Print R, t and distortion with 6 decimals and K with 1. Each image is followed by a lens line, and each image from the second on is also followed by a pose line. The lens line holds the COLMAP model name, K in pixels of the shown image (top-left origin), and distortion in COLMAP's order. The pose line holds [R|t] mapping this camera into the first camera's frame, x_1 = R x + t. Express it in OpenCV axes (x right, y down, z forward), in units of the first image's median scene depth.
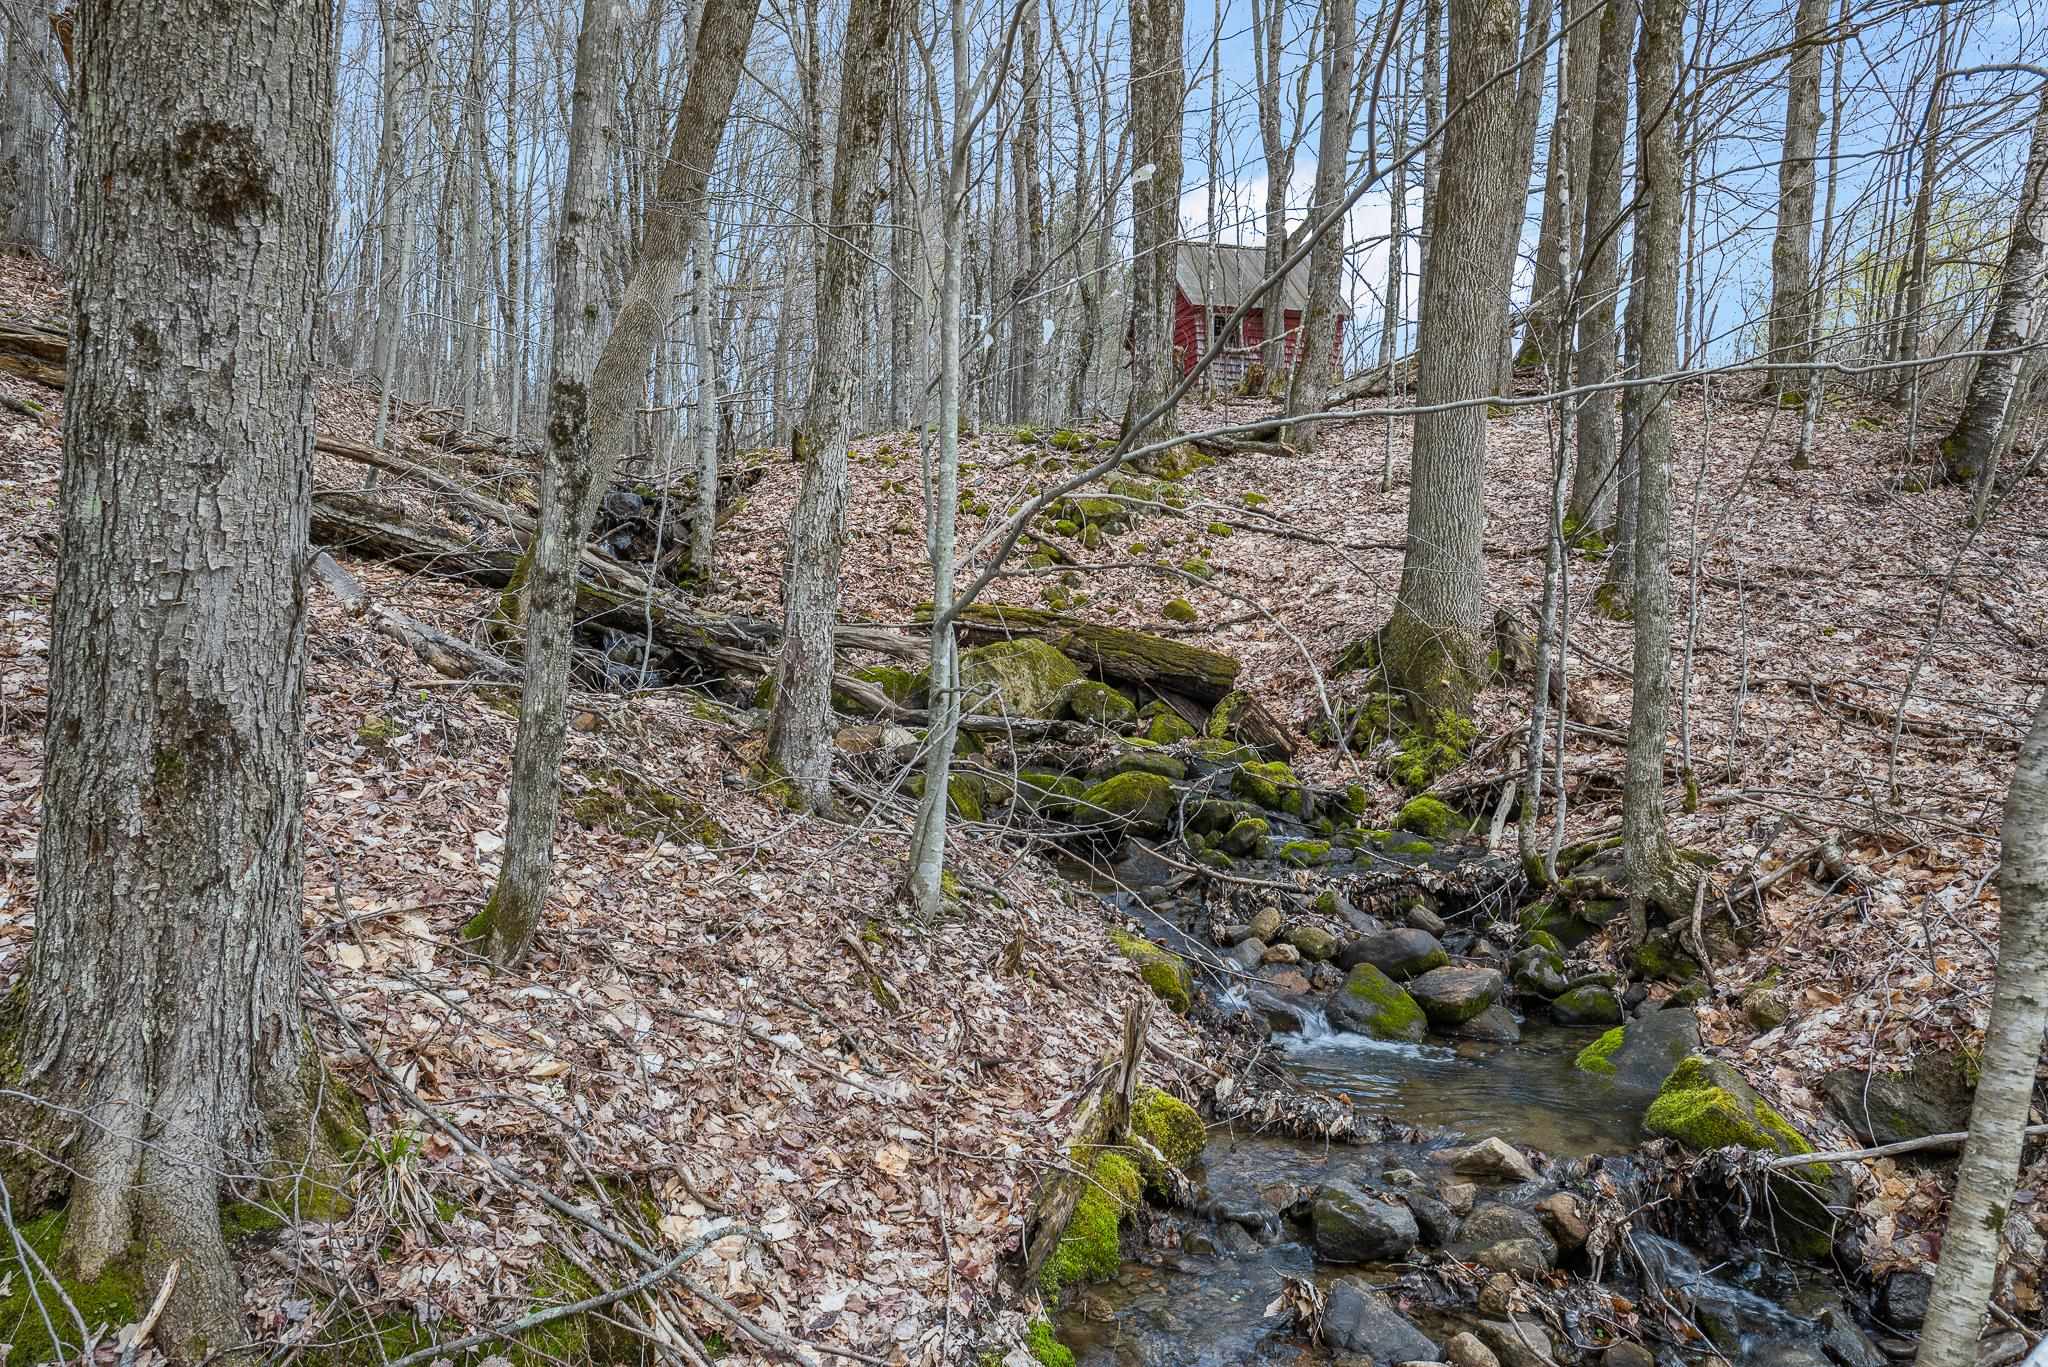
lens RADIAL K [[1381.3, 0, 1025.3], [0, 1381.3, 676.1], [0, 0, 1]] dist [-0.001517, -0.001897]
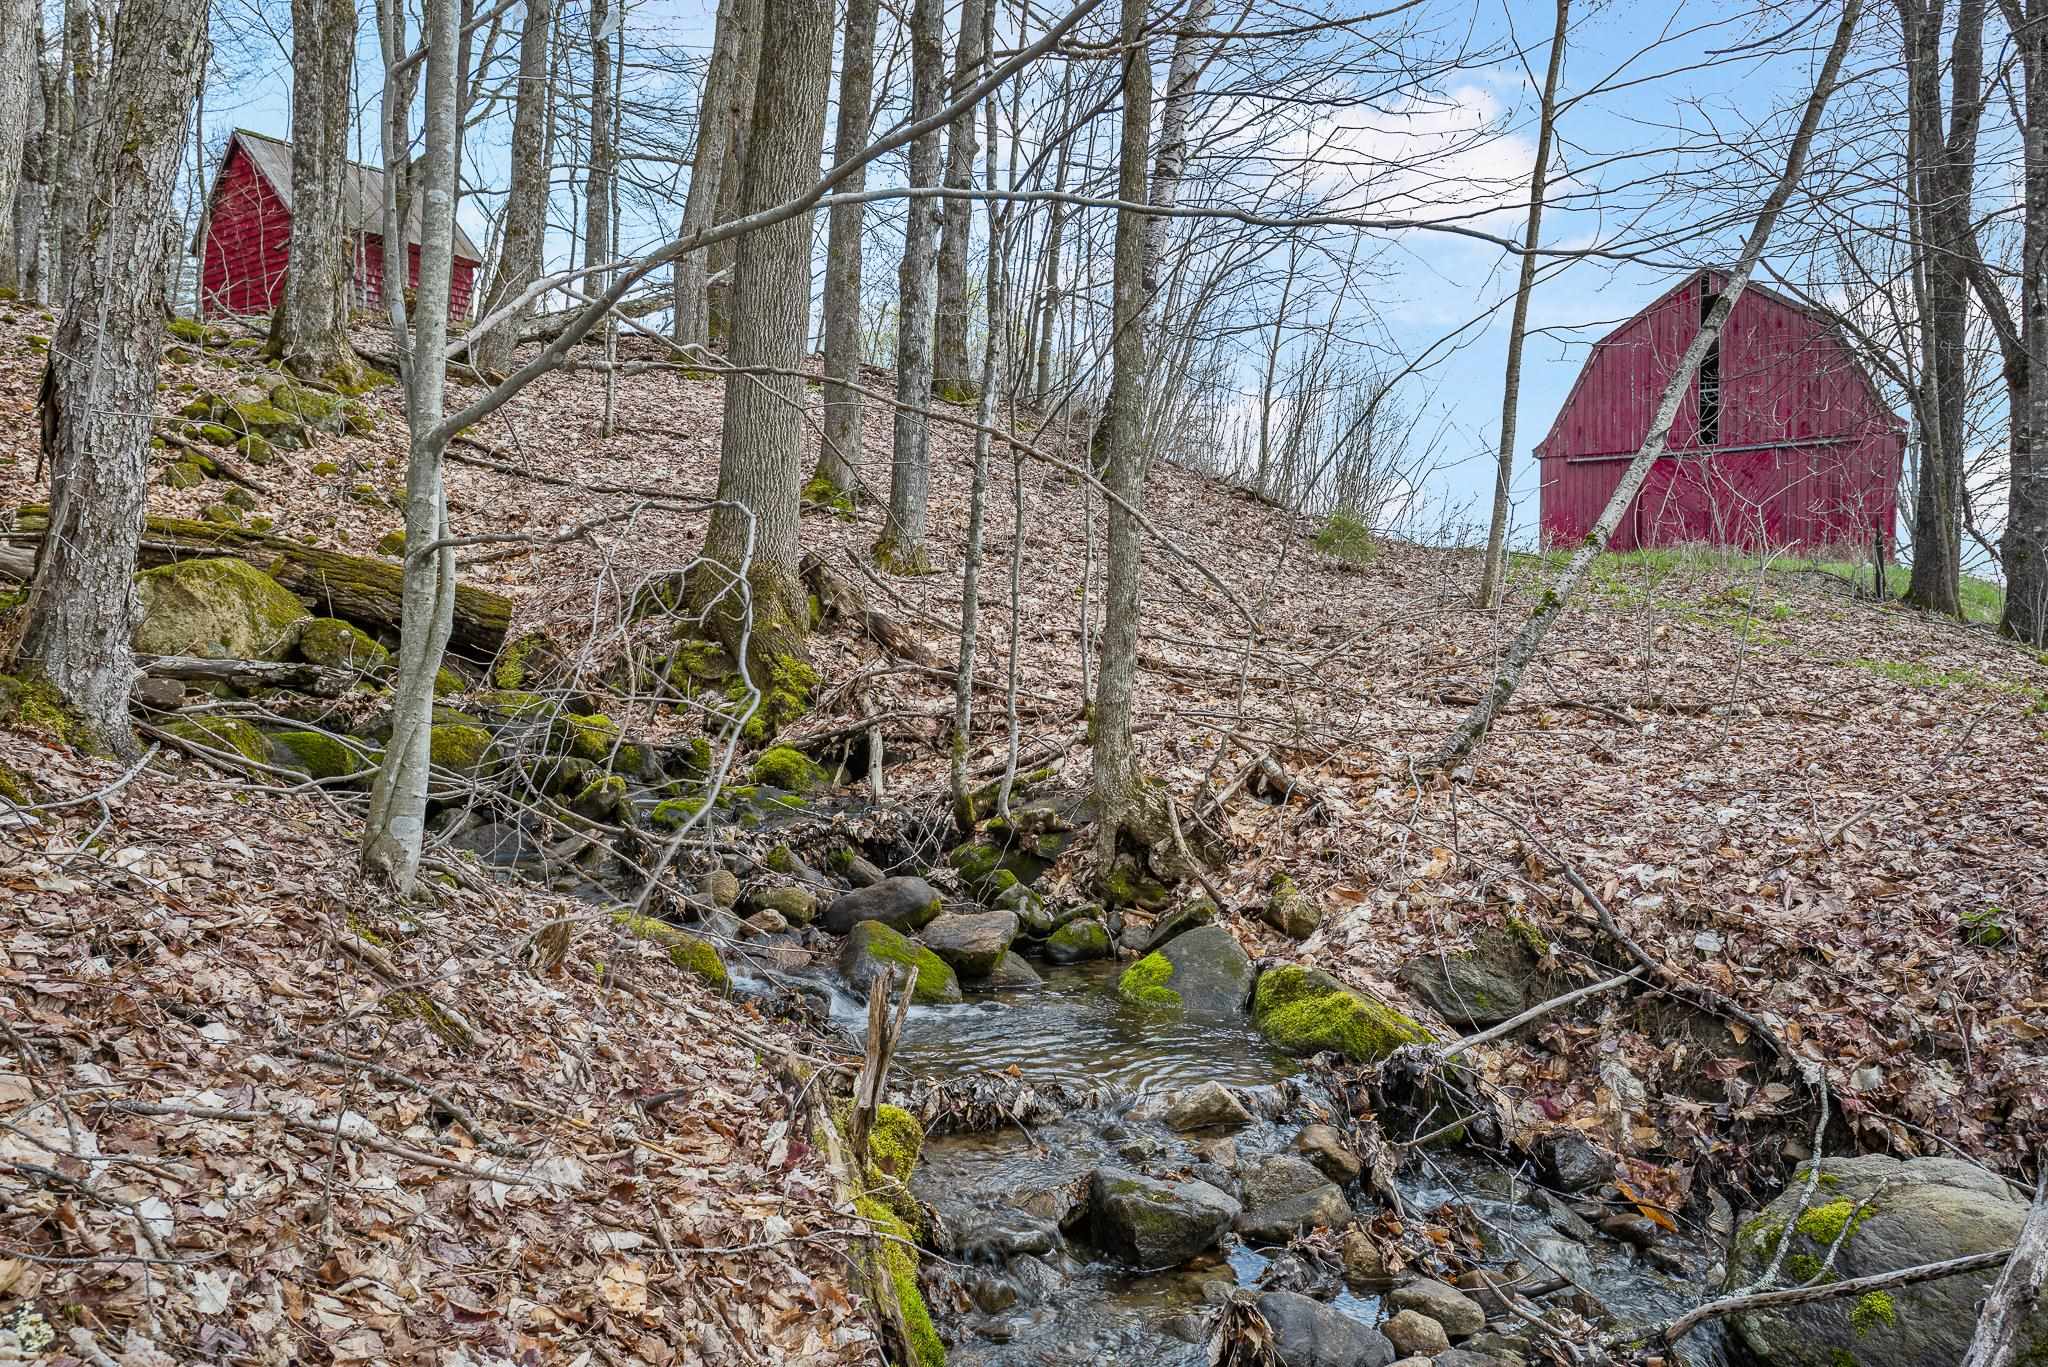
lens RADIAL K [[1381.3, 0, 1025.3], [0, 1381.3, 676.1], [0, 0, 1]] dist [-0.001517, -0.001897]
pose [[0.791200, 0.004434, 0.611542, -0.142483], [-0.005137, 0.999987, -0.000605, 0.042850], [-0.611536, -0.002663, 0.791212, 0.201359]]
